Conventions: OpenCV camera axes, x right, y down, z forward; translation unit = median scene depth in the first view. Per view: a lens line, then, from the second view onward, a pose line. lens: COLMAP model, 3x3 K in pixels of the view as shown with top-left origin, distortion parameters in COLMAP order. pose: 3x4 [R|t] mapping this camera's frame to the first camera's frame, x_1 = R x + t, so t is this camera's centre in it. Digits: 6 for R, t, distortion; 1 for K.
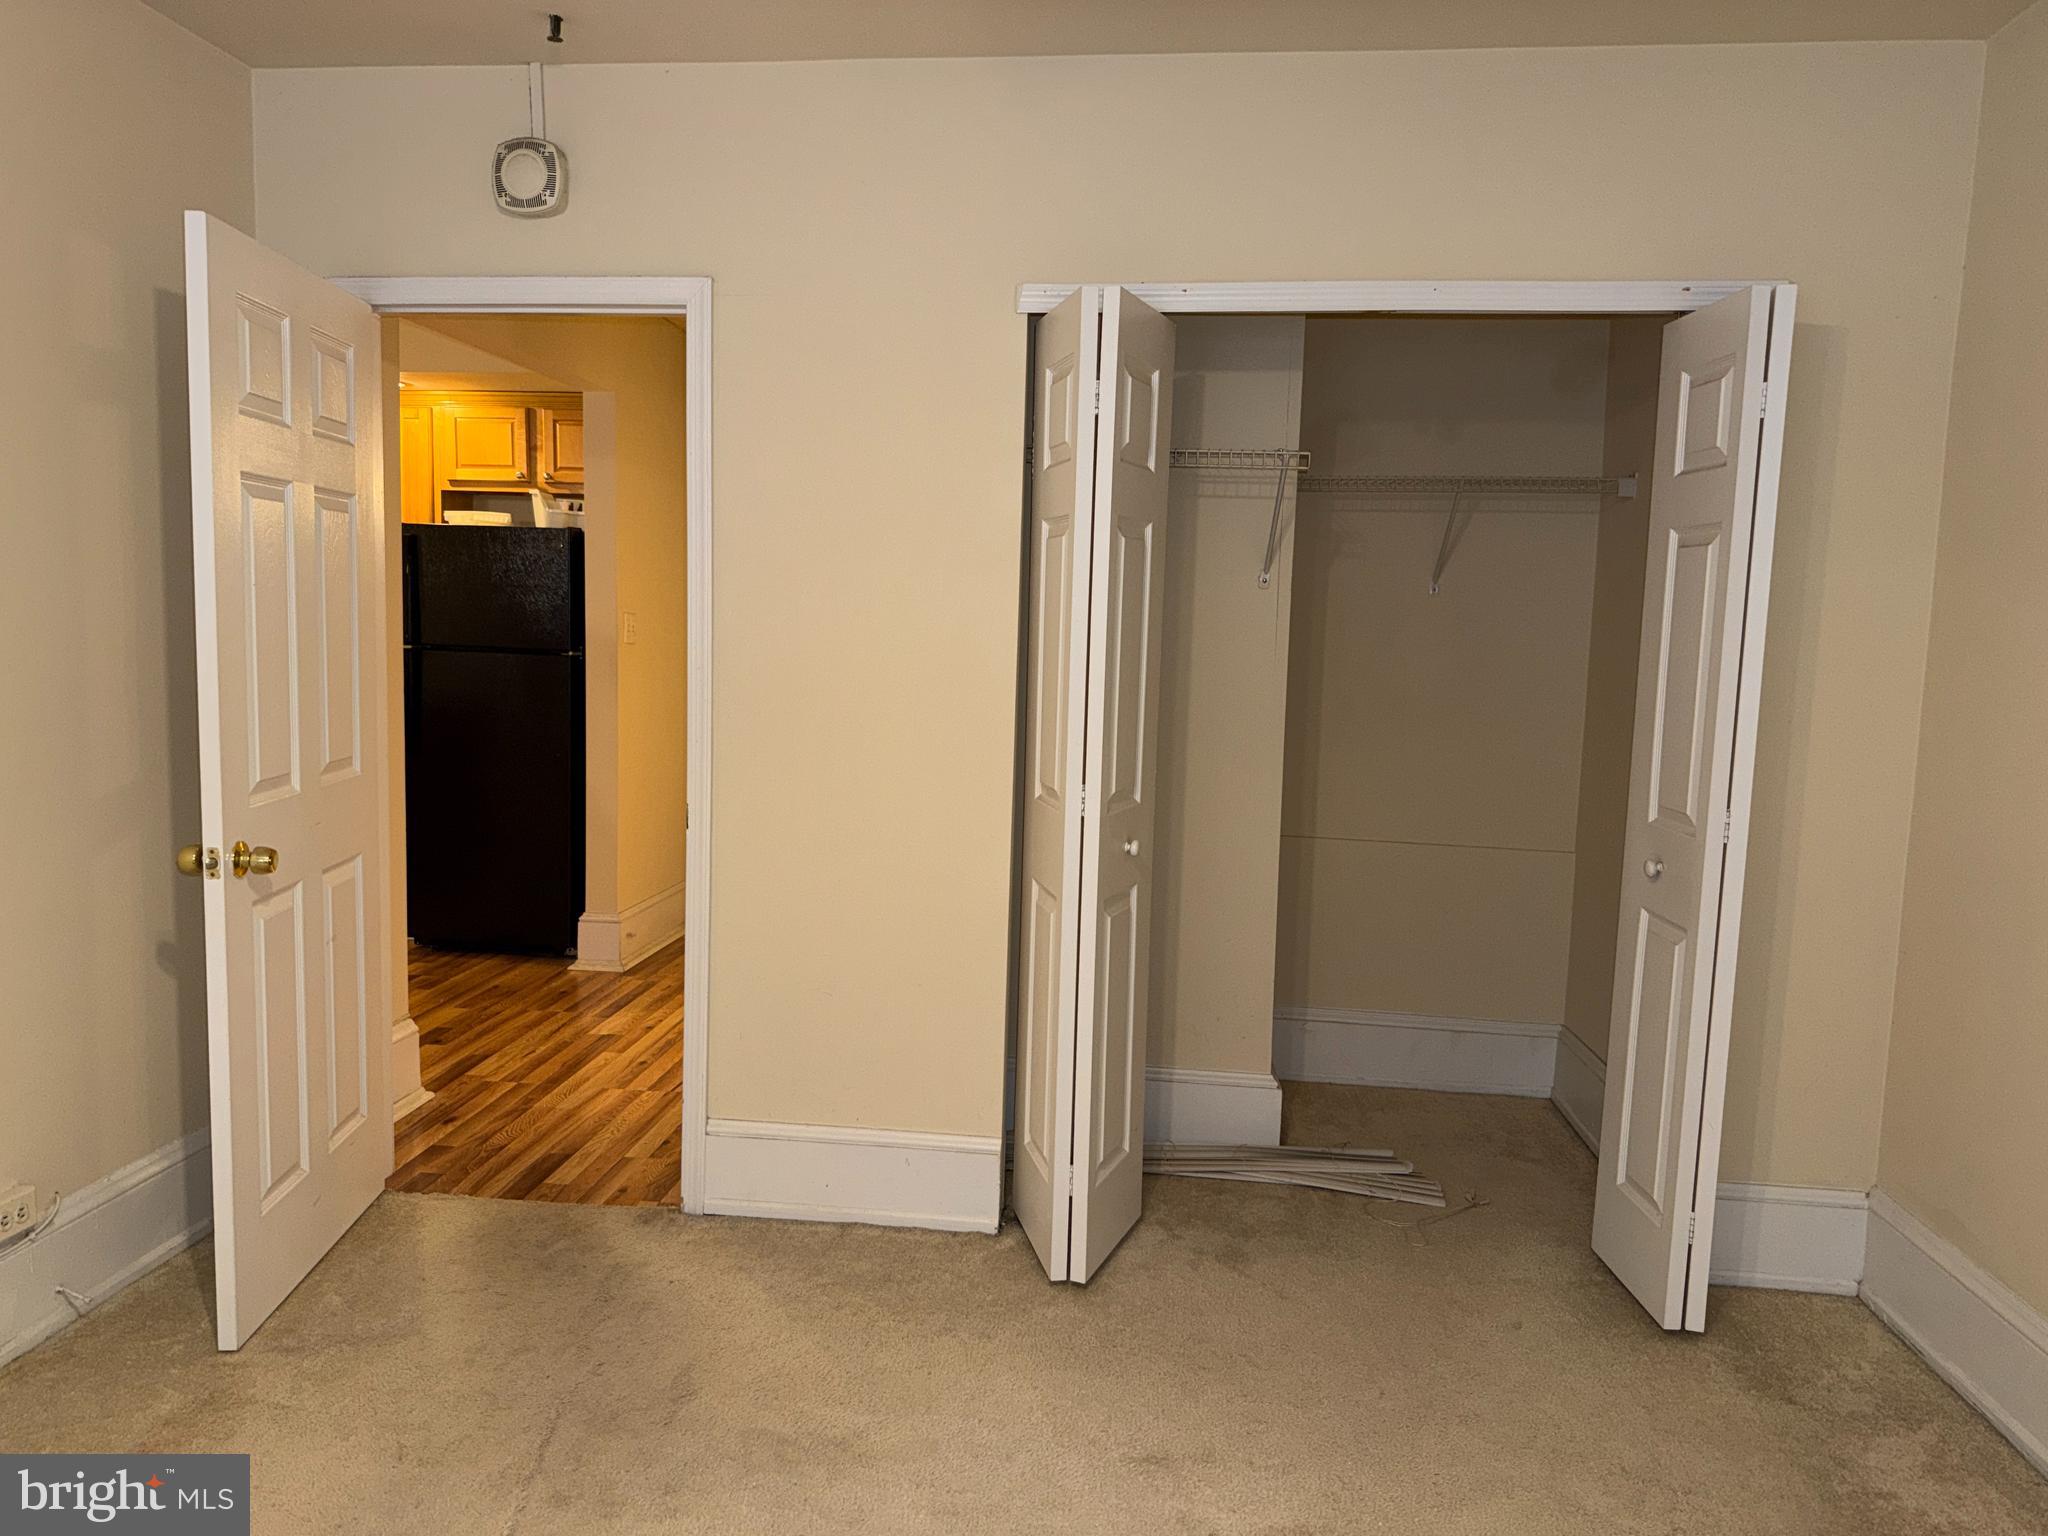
lens RADIAL K [[1433.8, 0, 1018.4], [0, 1433.8, 780.6], [0, 0, 1]] dist [0.066566, -0.101602]
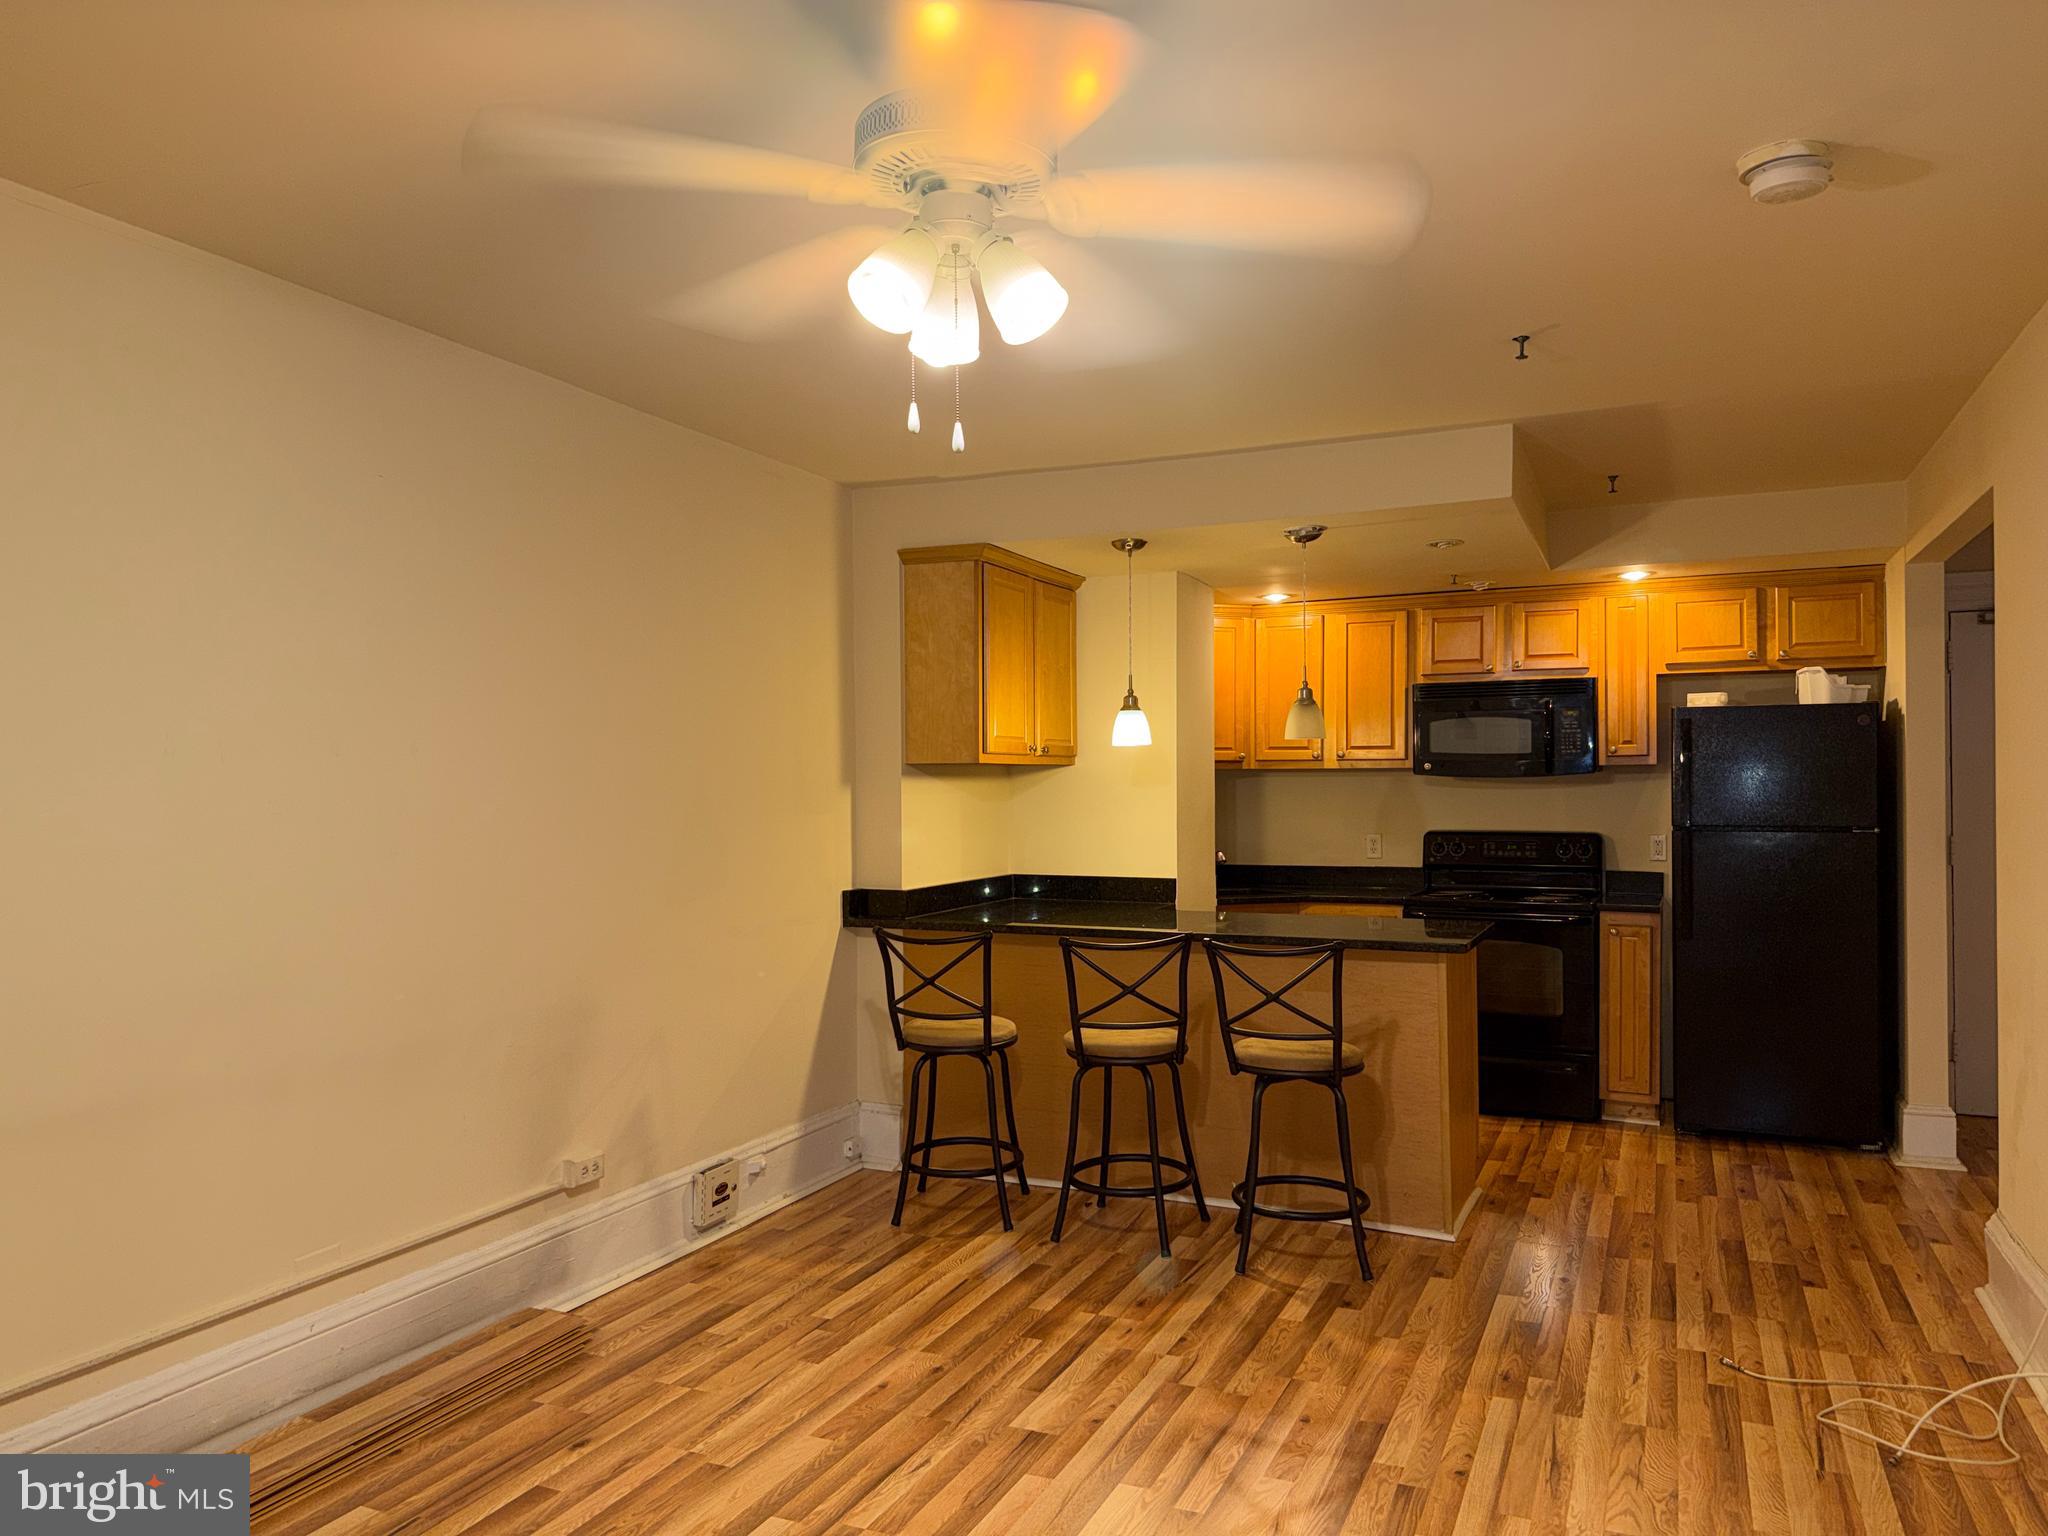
lens RADIAL K [[1433.8, 0, 1016.1], [0, 1433.8, 764.4], [0, 0, 1]] dist [0.066566, -0.101602]
pose [[0.946637, -0.034400, -0.320462, -0.548831], [-0.007727, 0.991580, -0.129265, -0.001859], [0.322210, 0.124843, 0.938400, -0.106272]]
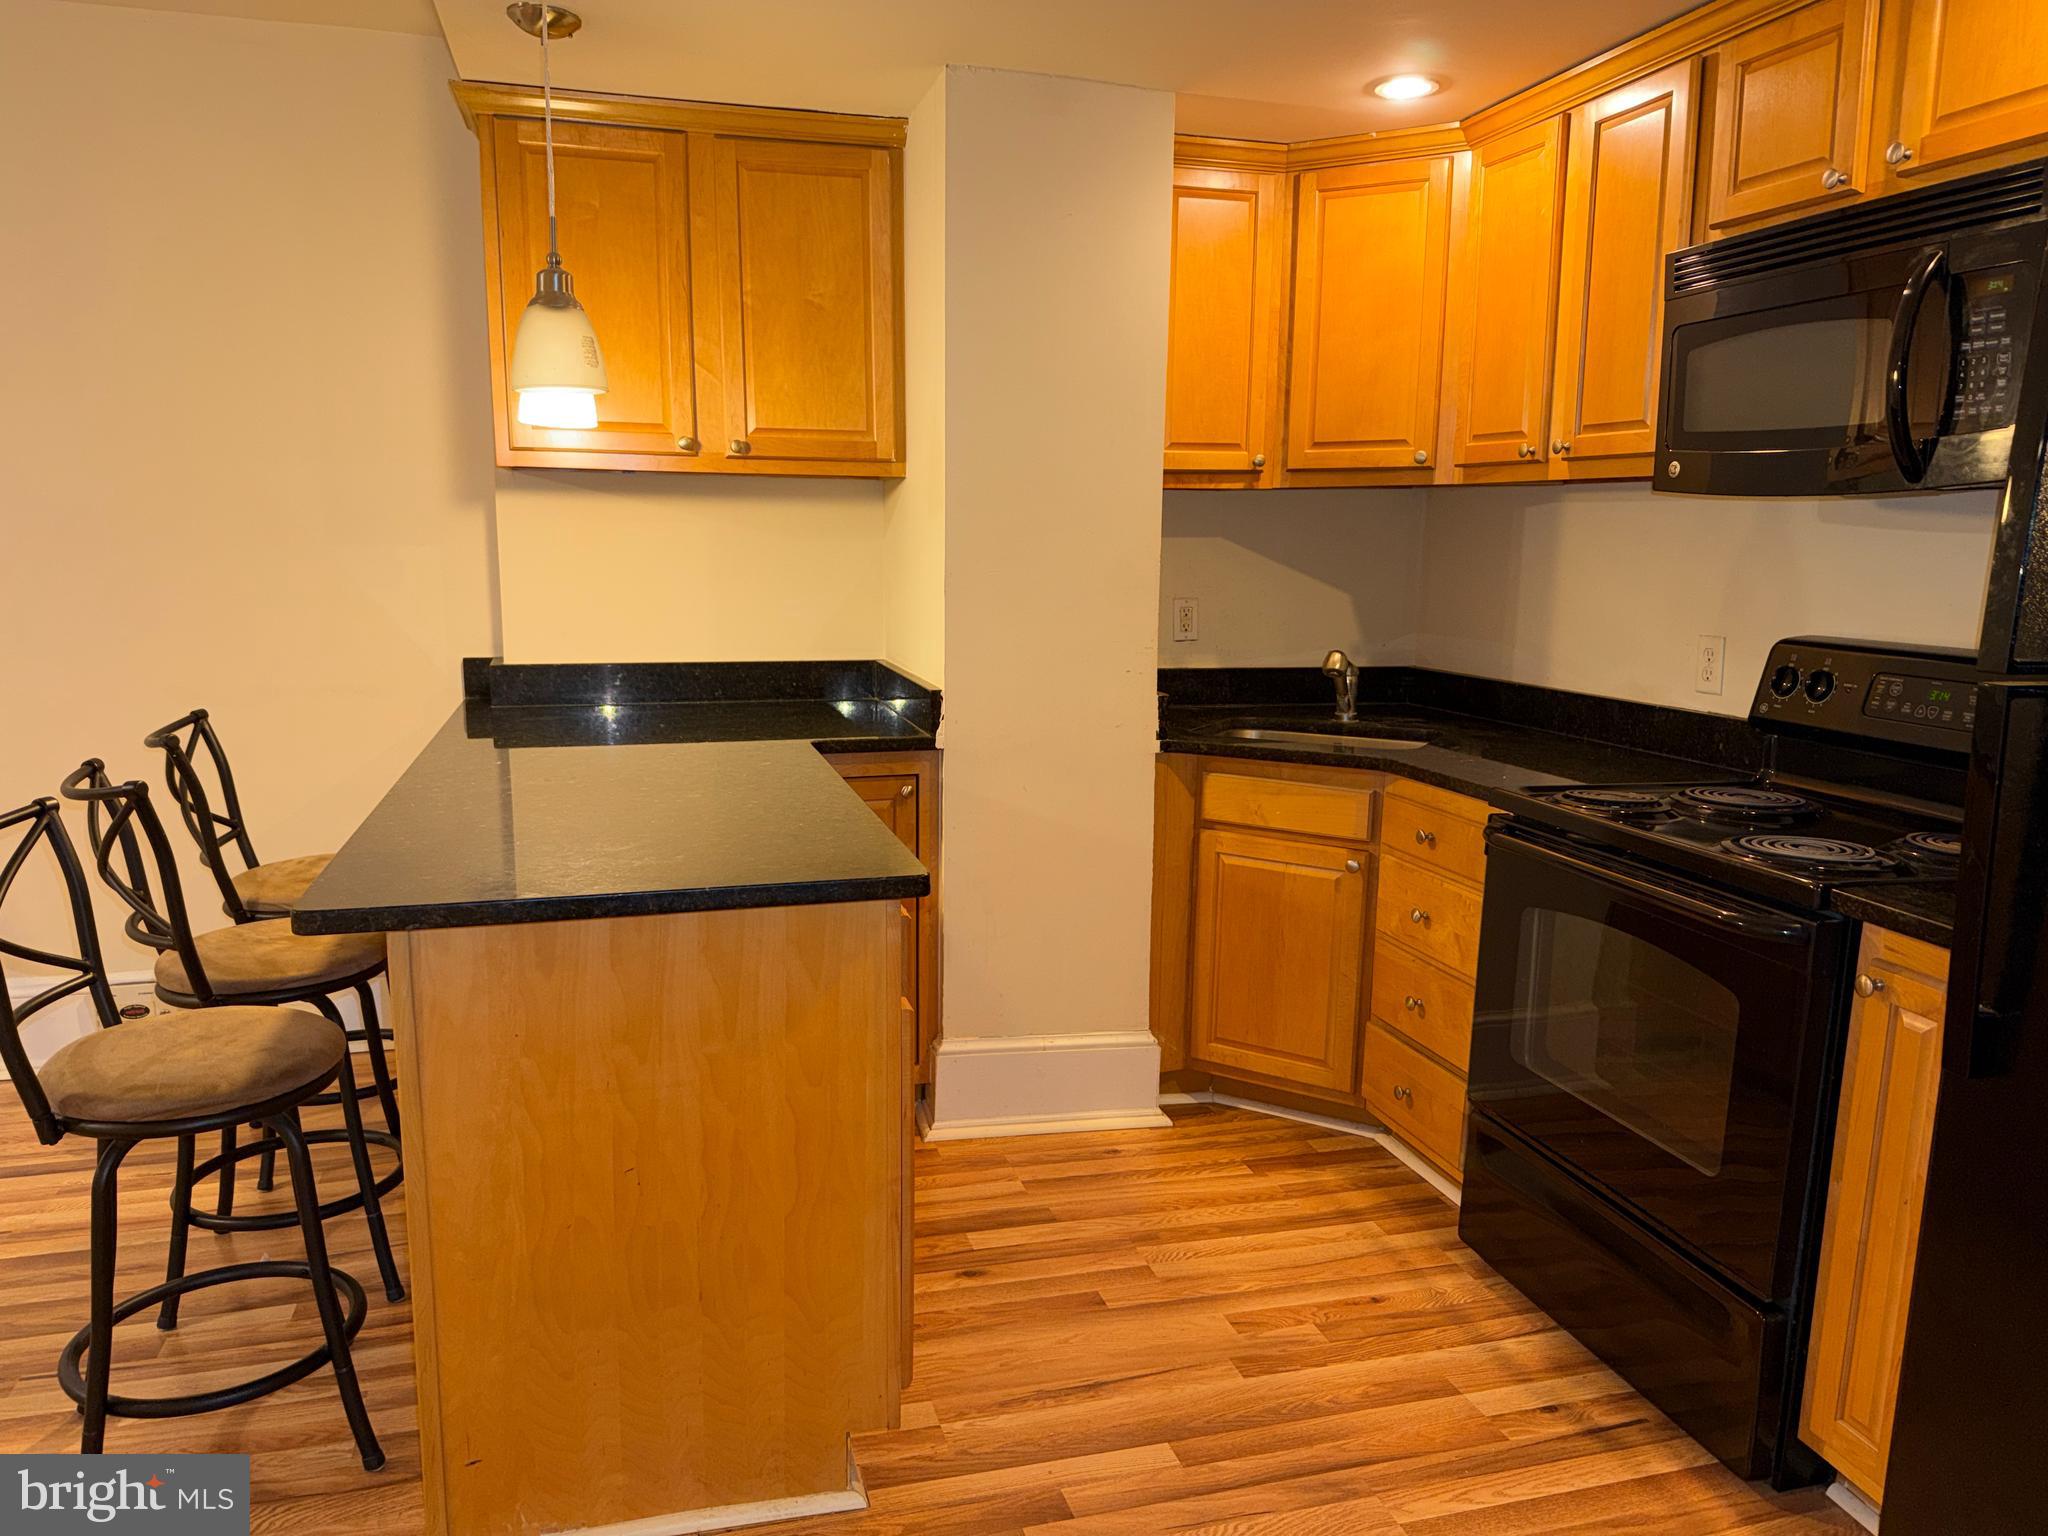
lens RADIAL K [[1433.8, 0, 1026.5], [0, 1433.8, 758.0], [0, 0, 1]] dist [0.066566, -0.101602]
pose [[0.364866, 0.121220, -0.923135, -0.250592], [-0.106718, 0.990399, 0.087873, -0.081970], [0.924924, 0.066454, 0.374299, 0.747806]]
